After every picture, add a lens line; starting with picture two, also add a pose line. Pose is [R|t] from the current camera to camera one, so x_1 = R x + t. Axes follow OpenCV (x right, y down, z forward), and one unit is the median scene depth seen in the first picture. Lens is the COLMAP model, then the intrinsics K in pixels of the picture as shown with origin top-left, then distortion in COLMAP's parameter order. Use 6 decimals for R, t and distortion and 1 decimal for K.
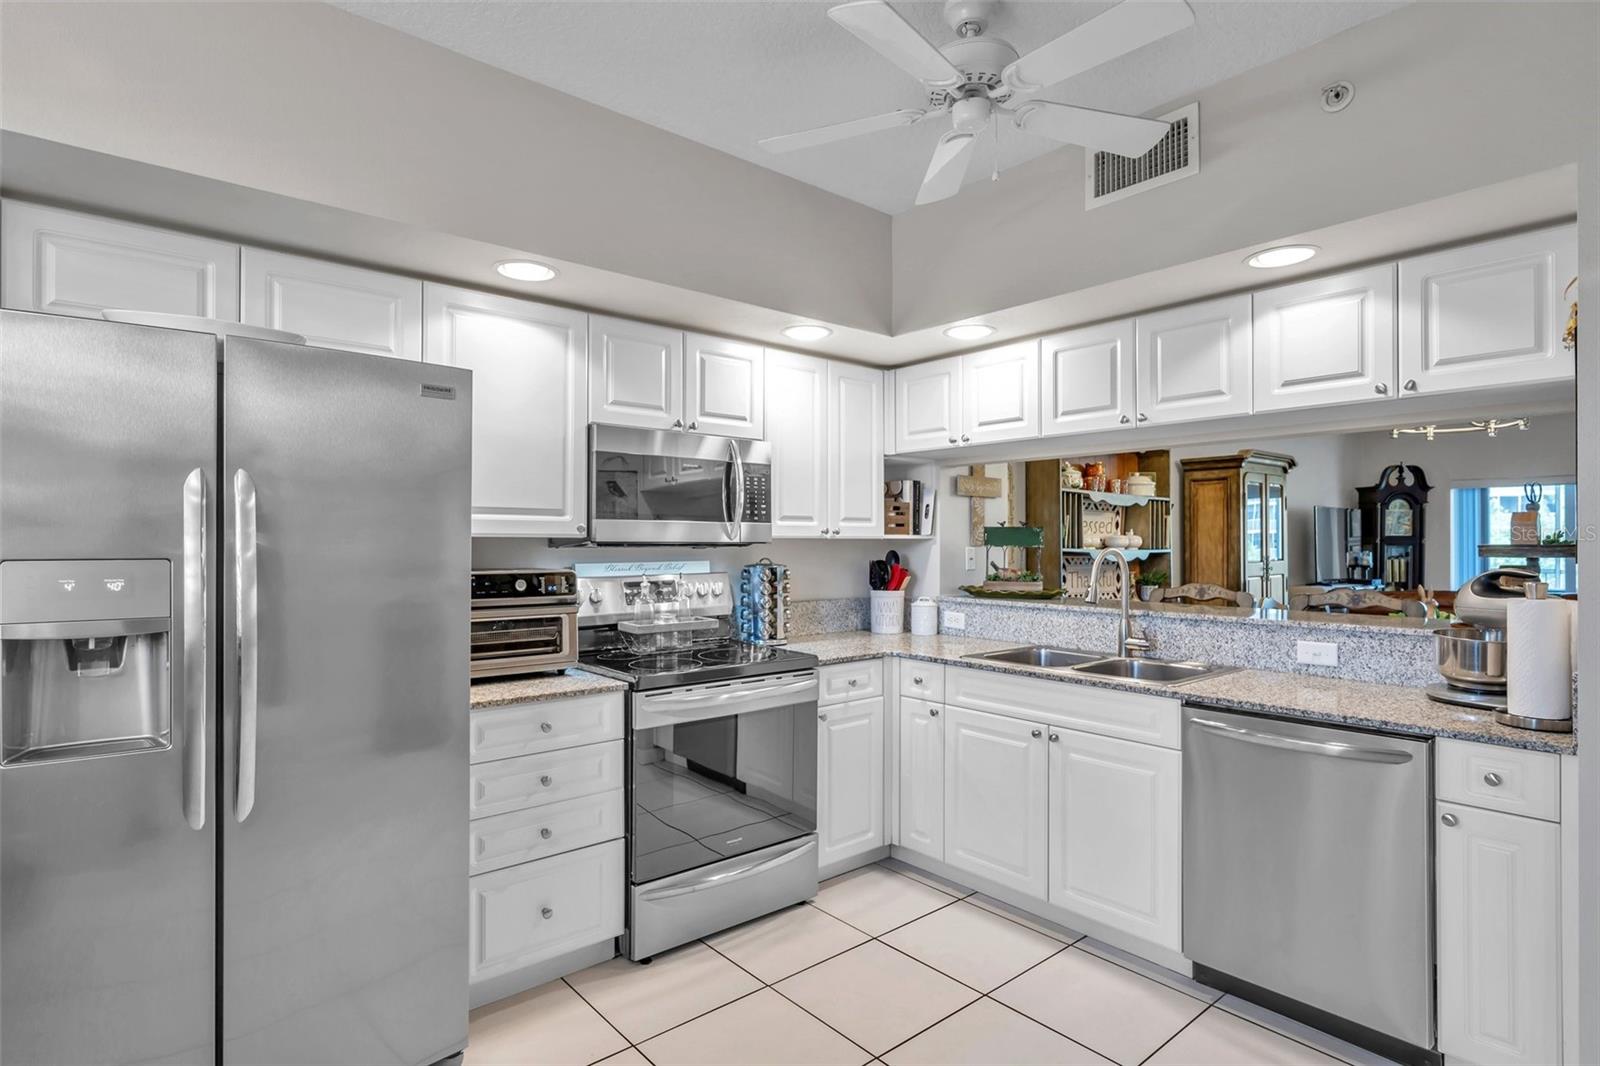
lens RADIAL K [[835.7, 0, 802.8], [0, 835.7, 538.0], [0, 0, 1]] dist [-0.003887, 0.000032]
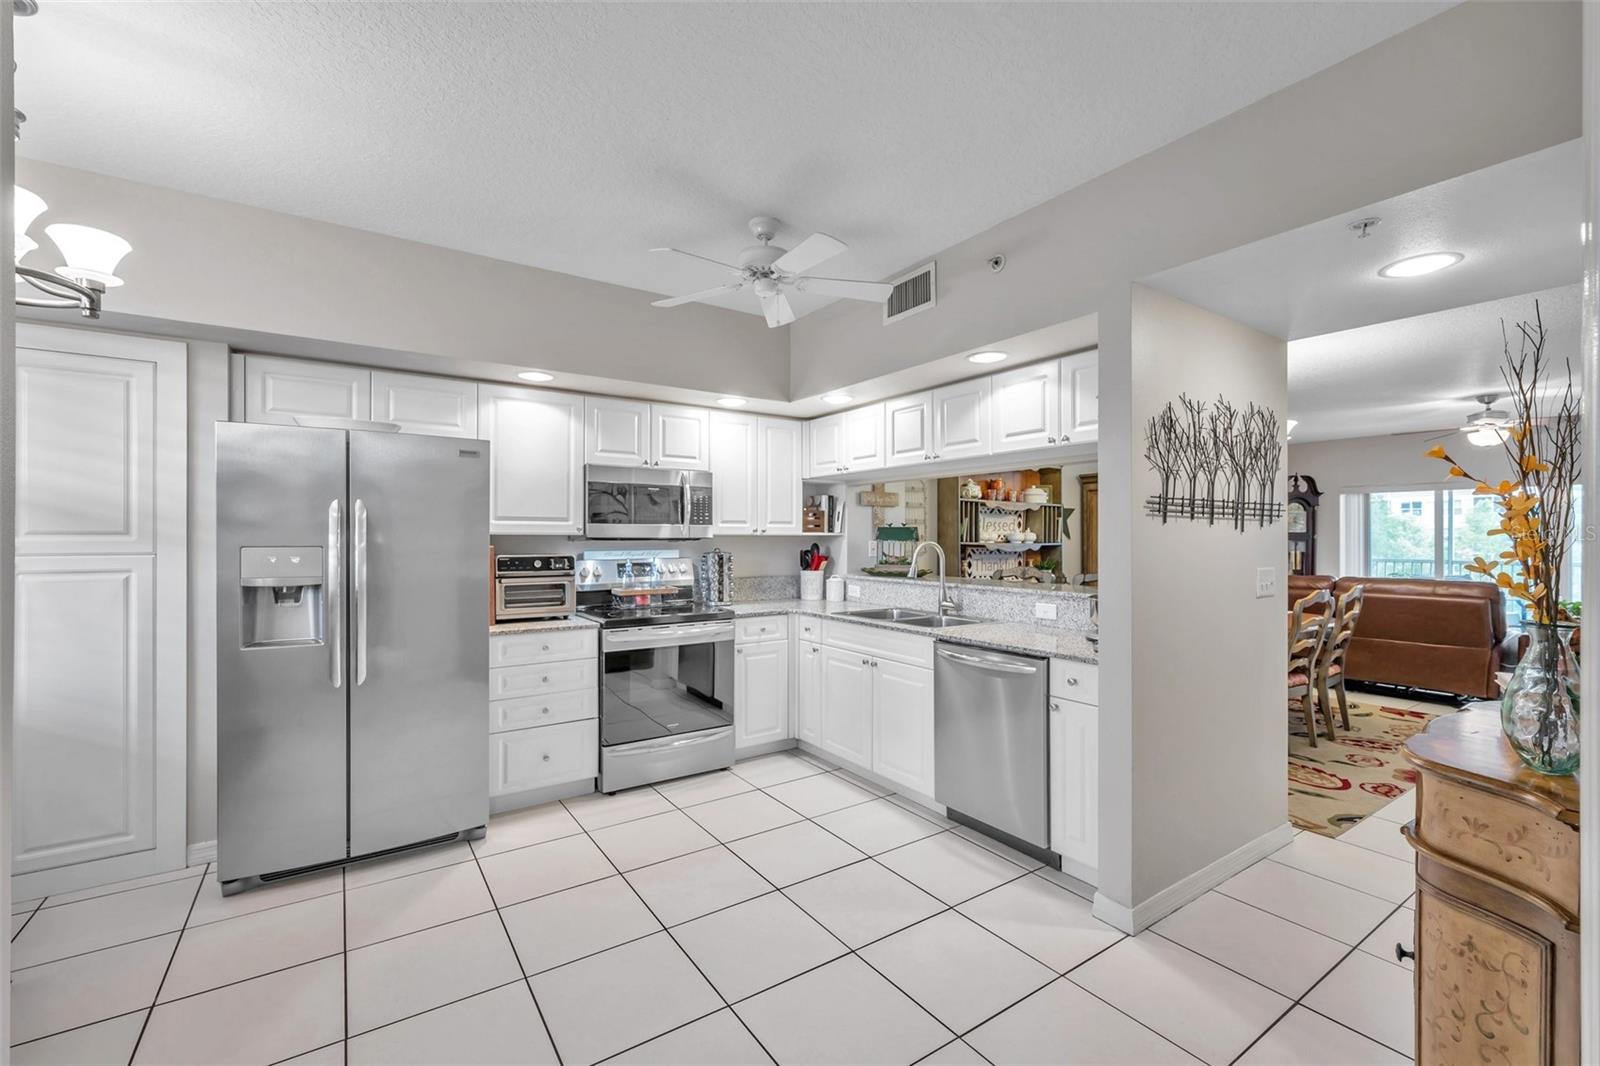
lens RADIAL K [[685.1, 0, 803.7], [0, 685.1, 535.0], [0, 0, 1]] dist [0.002129, 0.000118]
pose [[0.994458, -0.000340, -0.105137, 0.227931], [0.000501, 0.999999, 0.001507, -0.001578], [0.105136, -0.001551, 0.994457, -0.205208]]
